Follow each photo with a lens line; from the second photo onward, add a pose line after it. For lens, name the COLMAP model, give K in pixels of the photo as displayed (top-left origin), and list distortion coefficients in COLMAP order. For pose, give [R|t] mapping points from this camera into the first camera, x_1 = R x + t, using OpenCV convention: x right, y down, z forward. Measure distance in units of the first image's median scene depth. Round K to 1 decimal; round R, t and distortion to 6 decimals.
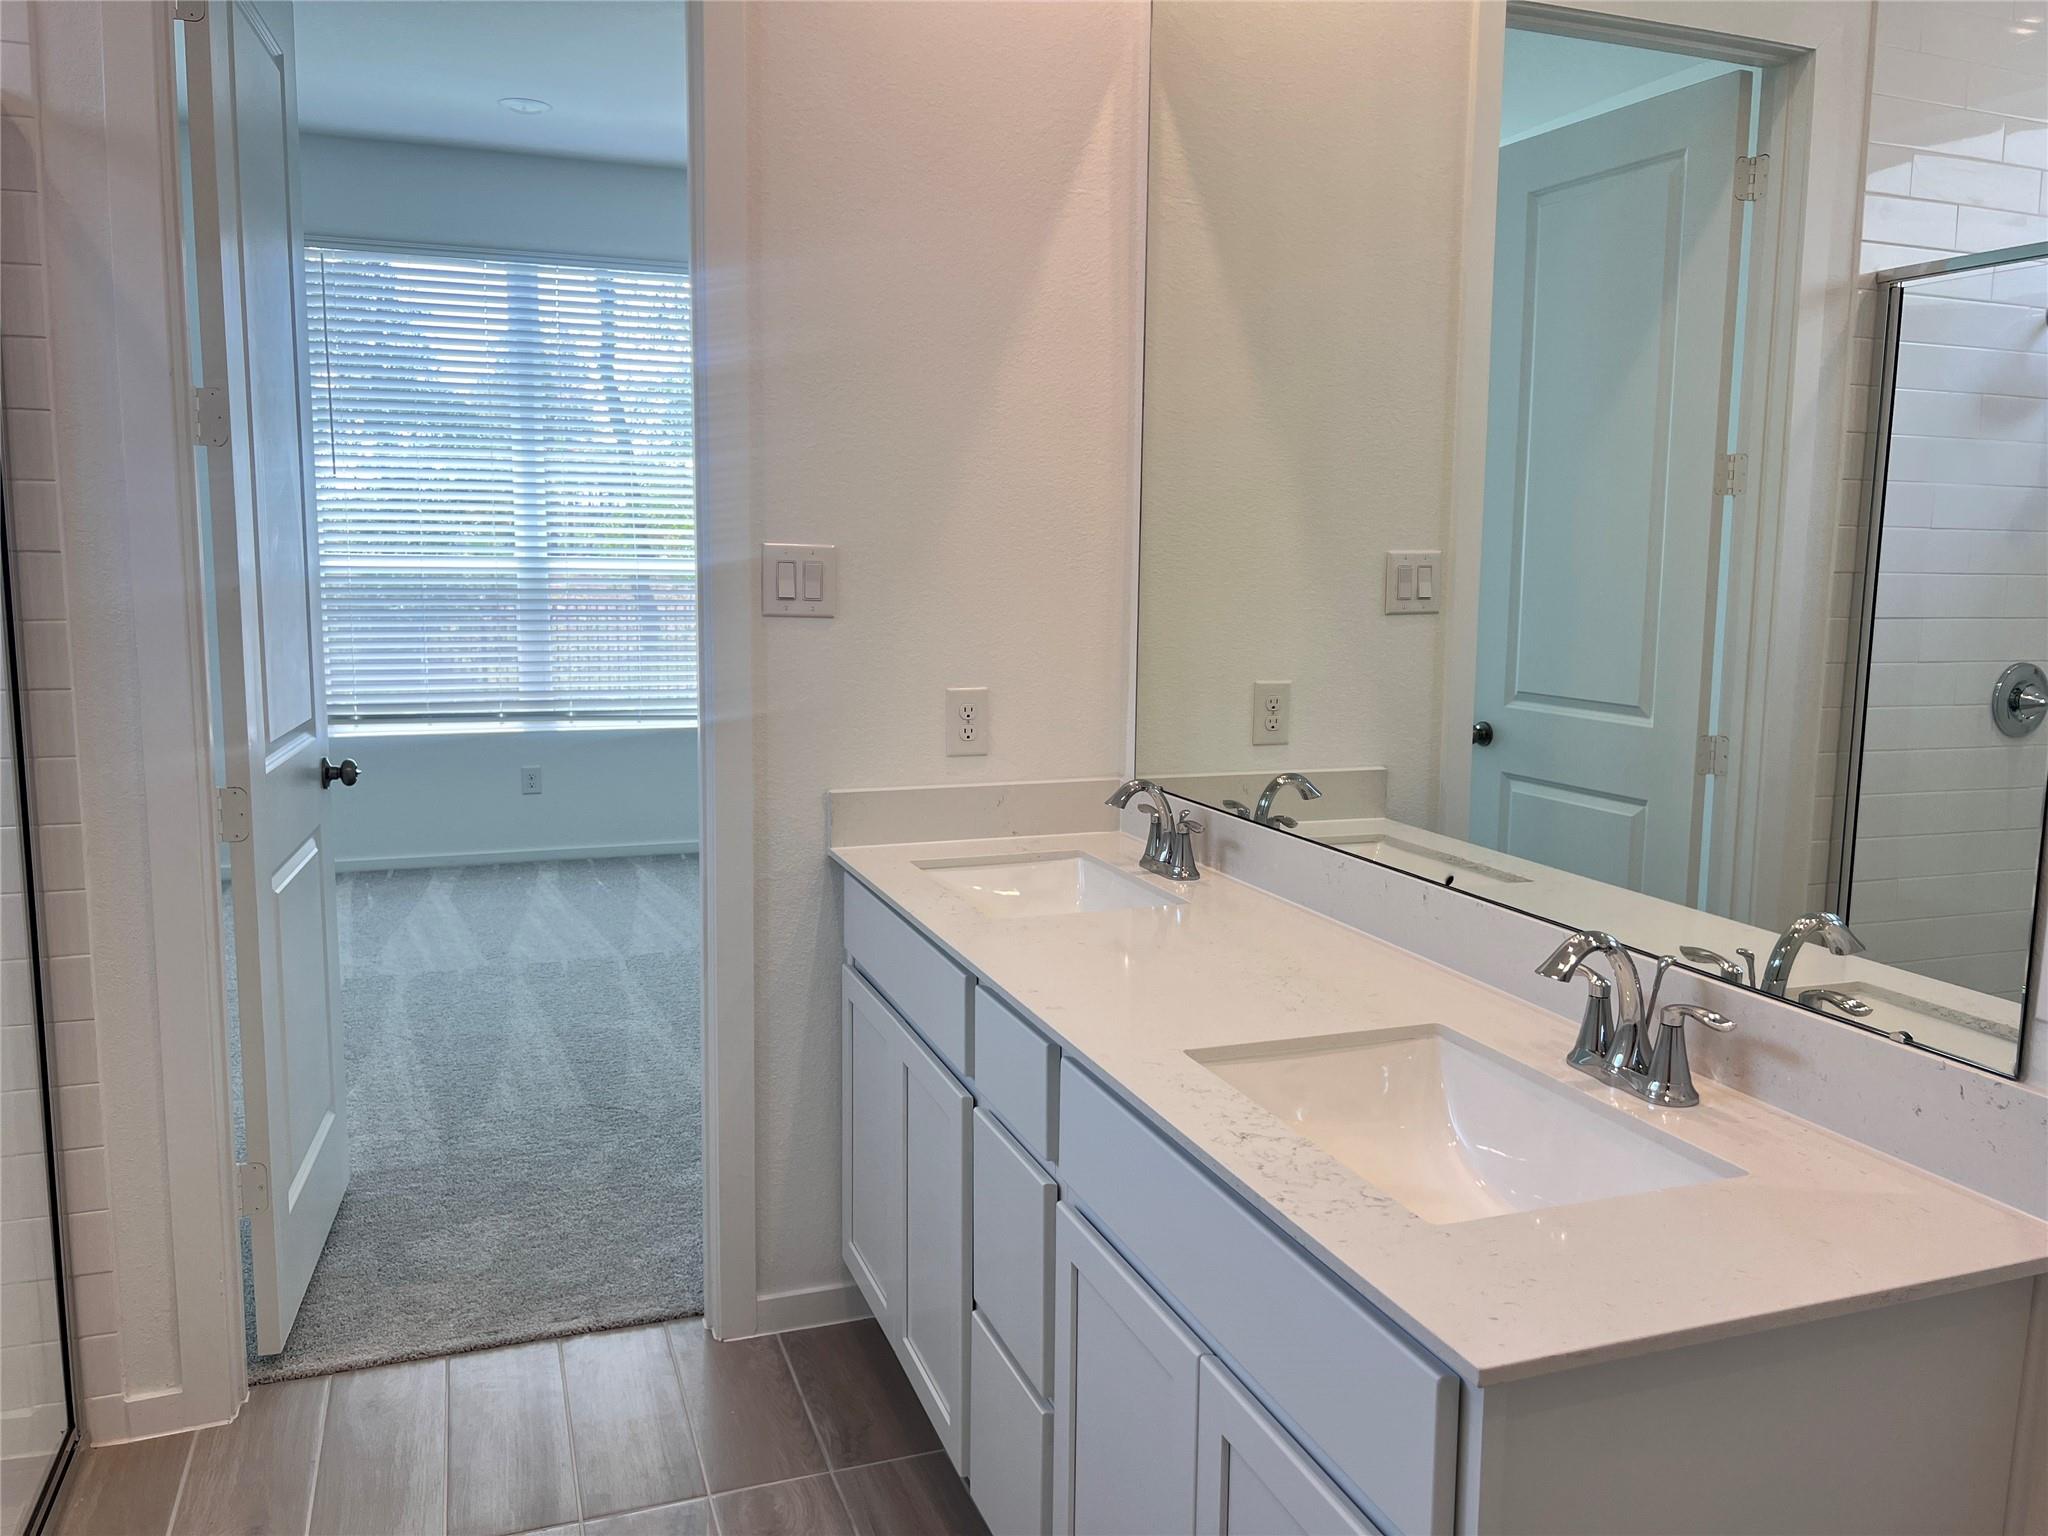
lens RADIAL K [[1548.4, 0, 1024.0], [0, 1548.4, 768.0], [0, 0, 1]] dist [0.043174, -0.055348]
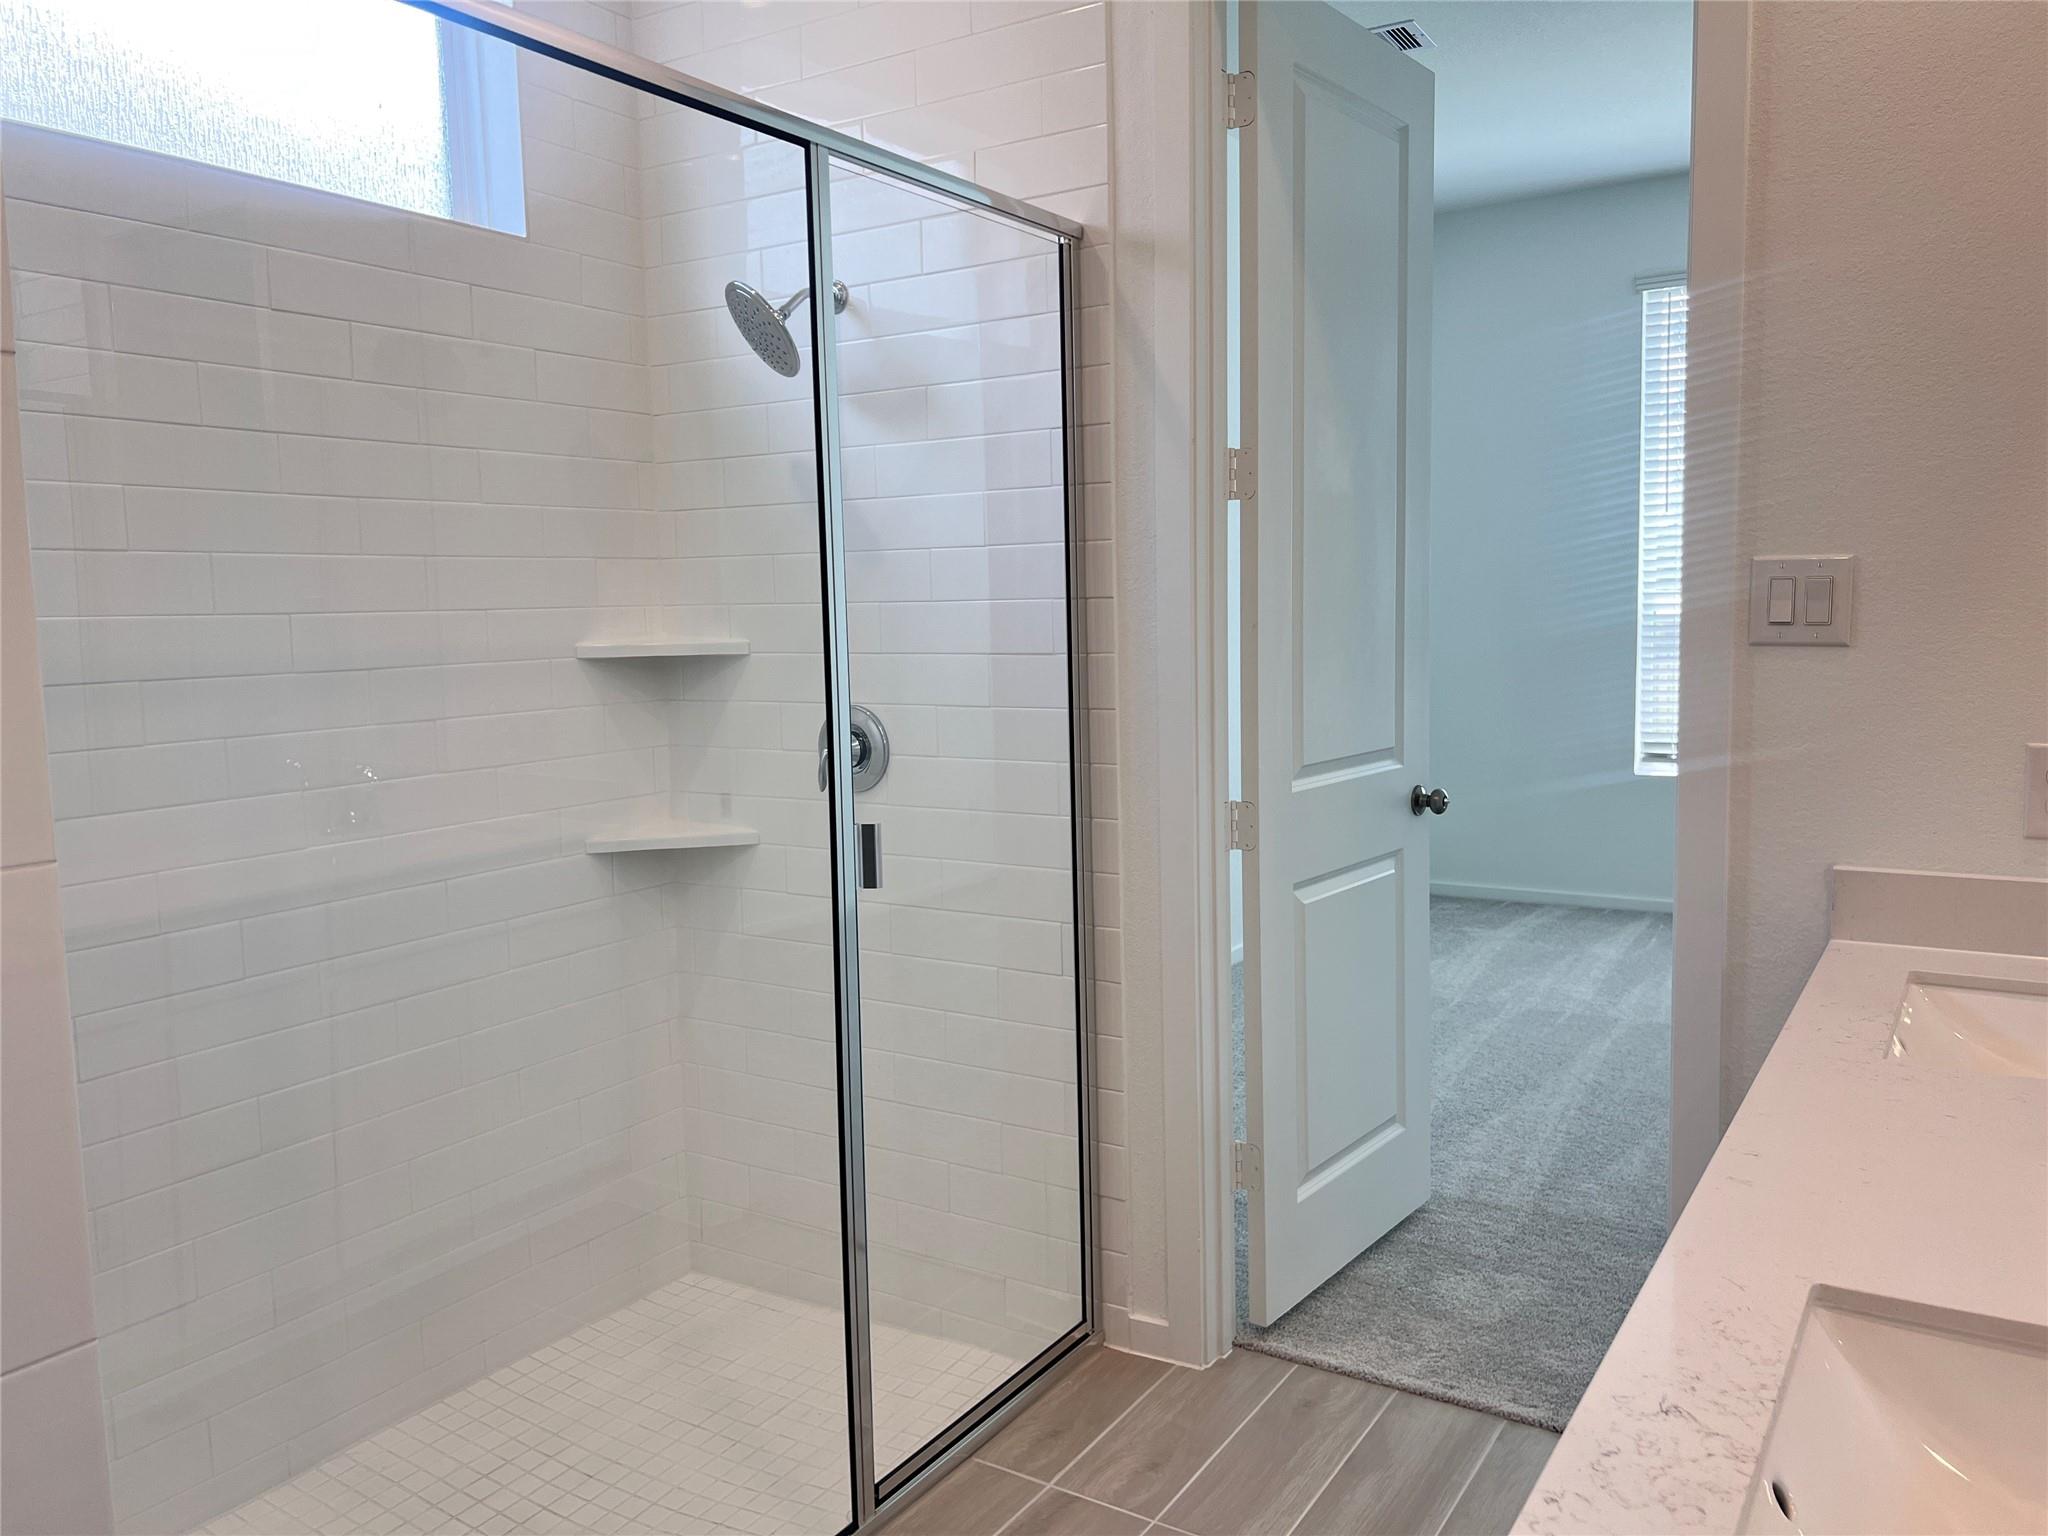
lens RADIAL K [[1548.4, 0, 1024.0], [0, 1548.4, 768.0], [0, 0, 1]] dist [0.043174, -0.055348]
pose [[0.591855, 0.056035, -0.804094, 0.265996], [-0.077299, 0.996929, 0.012577, -0.012943], [0.802329, 0.054712, 0.594369, 0.196033]]
